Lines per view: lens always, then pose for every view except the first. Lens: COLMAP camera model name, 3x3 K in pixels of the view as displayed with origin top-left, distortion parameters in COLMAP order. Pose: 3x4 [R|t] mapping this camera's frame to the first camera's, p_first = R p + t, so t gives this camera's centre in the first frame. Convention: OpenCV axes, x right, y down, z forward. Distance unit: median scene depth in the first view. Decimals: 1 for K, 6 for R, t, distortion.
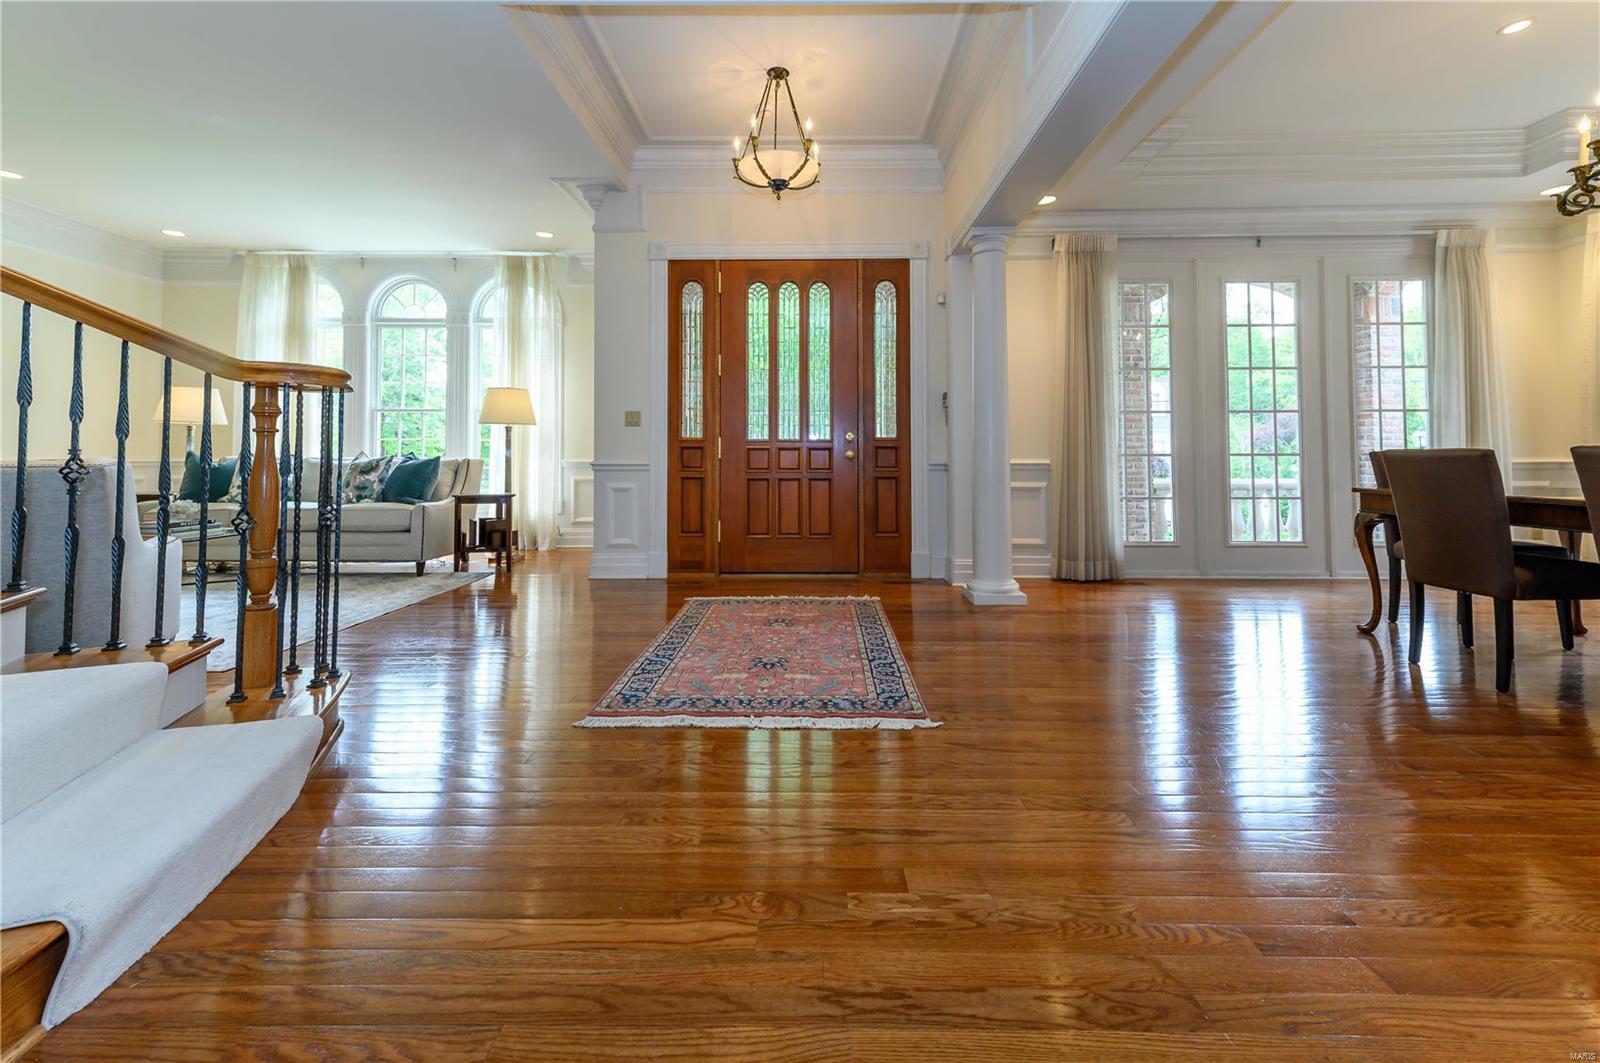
lens RADIAL K [[645.6, 0, 807.0], [0, 645.6, 436.0], [0, 0, 1]] dist [0.018810, 0.000010]
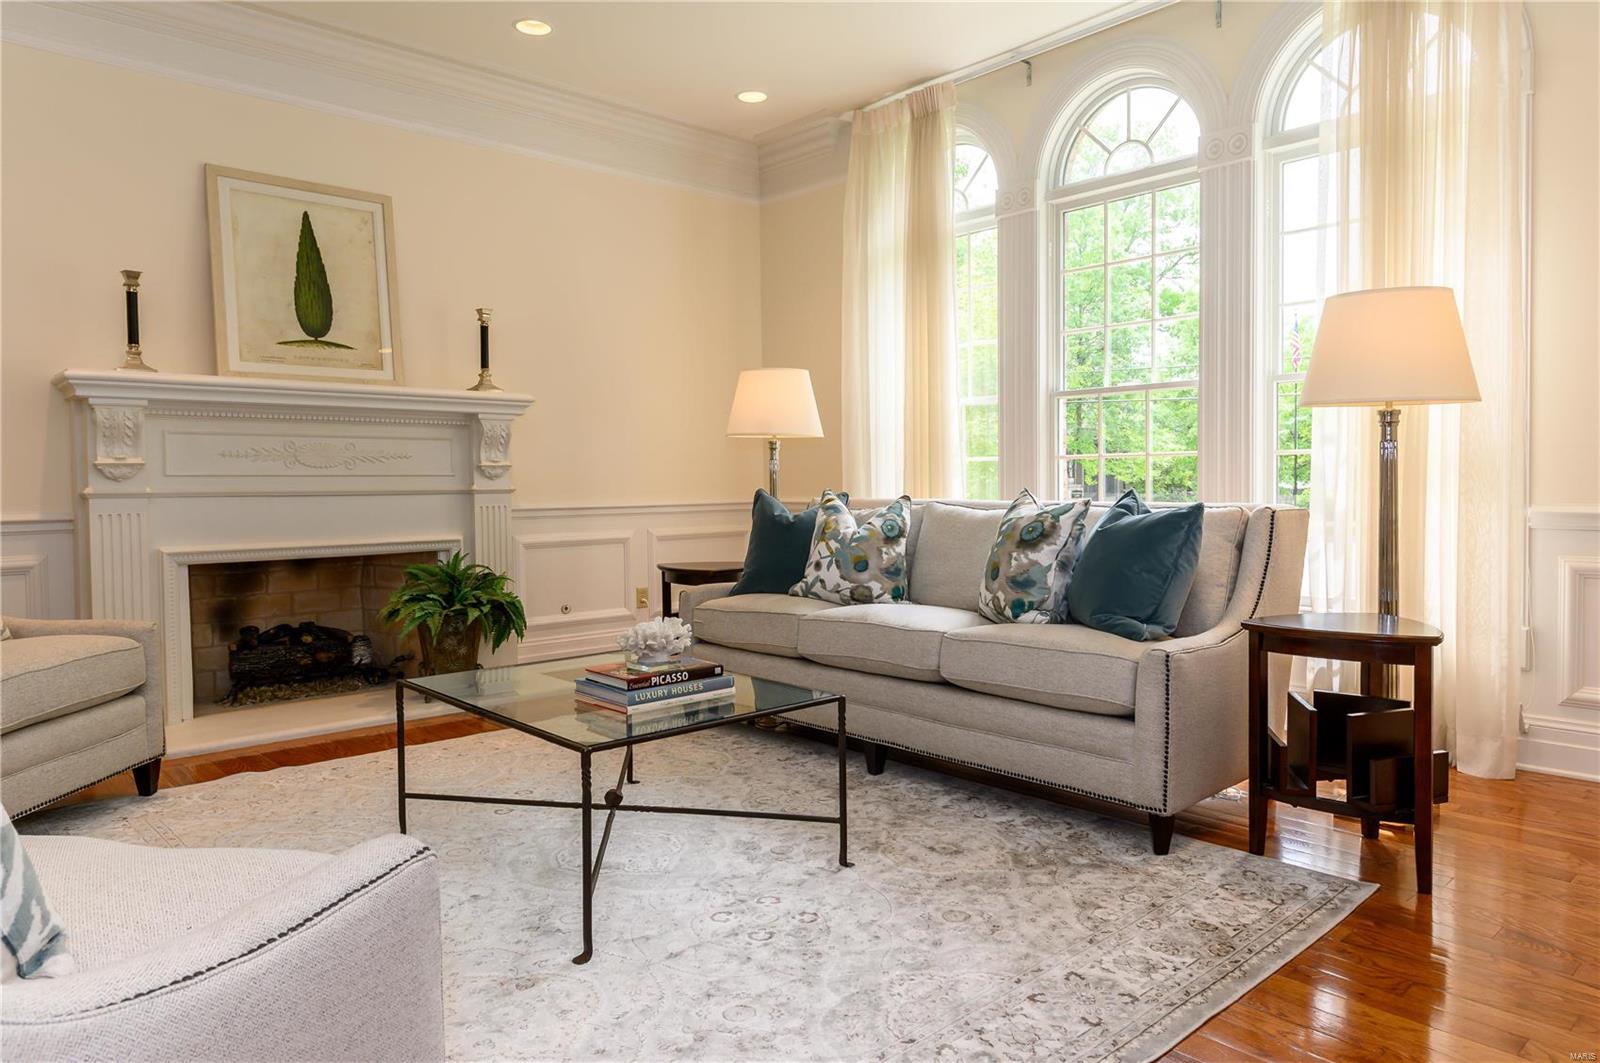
lens RADIAL K [[1049.3, 0, 838.3], [0, 1049.3, 529.3], [0, 0, 1]] dist [0.019299, -0.001148]
pose [[0.691044, 0.026235, -0.722336, -0.237601], [0.032077, 0.997243, 0.066907, 0.000326], [0.722100, -0.069406, 0.688298, 0.381159]]
